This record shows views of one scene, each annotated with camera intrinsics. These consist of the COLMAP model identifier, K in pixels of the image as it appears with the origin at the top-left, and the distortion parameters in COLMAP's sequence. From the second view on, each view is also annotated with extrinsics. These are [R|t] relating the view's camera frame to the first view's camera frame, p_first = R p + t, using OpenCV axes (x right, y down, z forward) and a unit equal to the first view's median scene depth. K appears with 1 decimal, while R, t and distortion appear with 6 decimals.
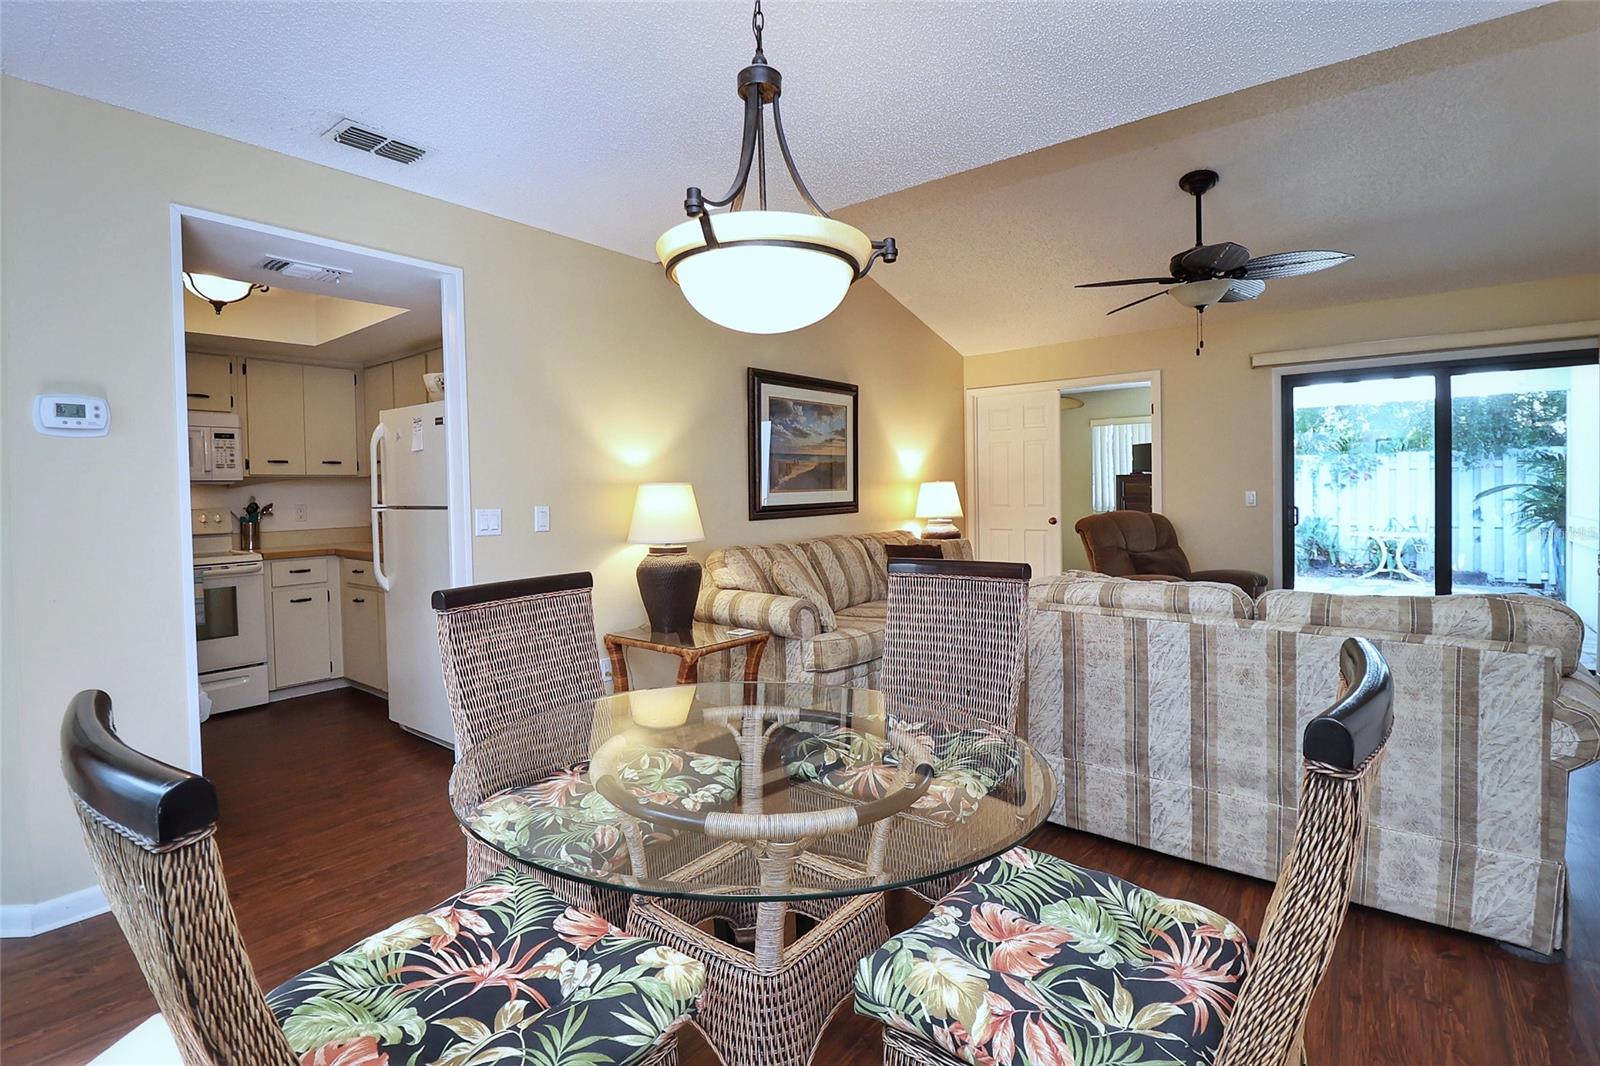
lens RADIAL K [[753.8, 0, 801.9], [0, 753.8, 522.4], [0, 0, 1]] dist [-0.012058, -0.005236]
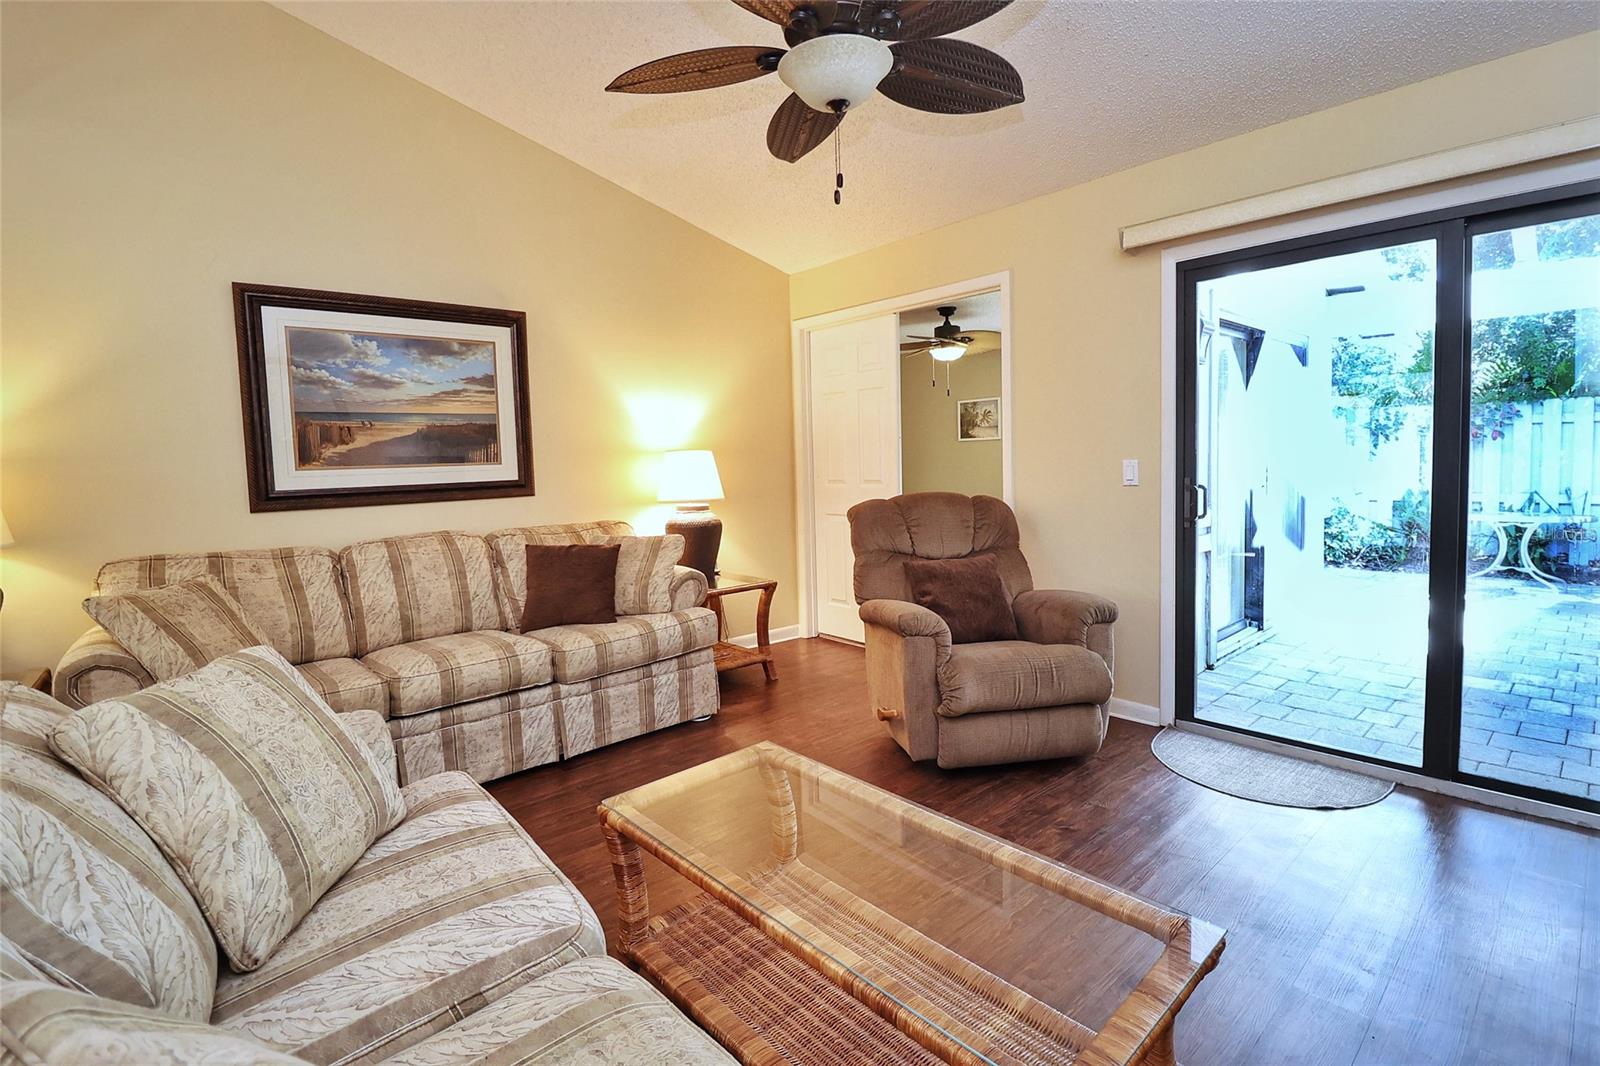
lens RADIAL K [[753.8, 0, 800.1], [0, 753.8, 522.2], [0, 0, 1]] dist [-0.012058, -0.005236]
pose [[0.984743, 0.007041, -0.173873, 0.461527], [0.000914, 0.998958, 0.045632, -0.020861], [0.174013, -0.045094, 0.983710, 0.368022]]
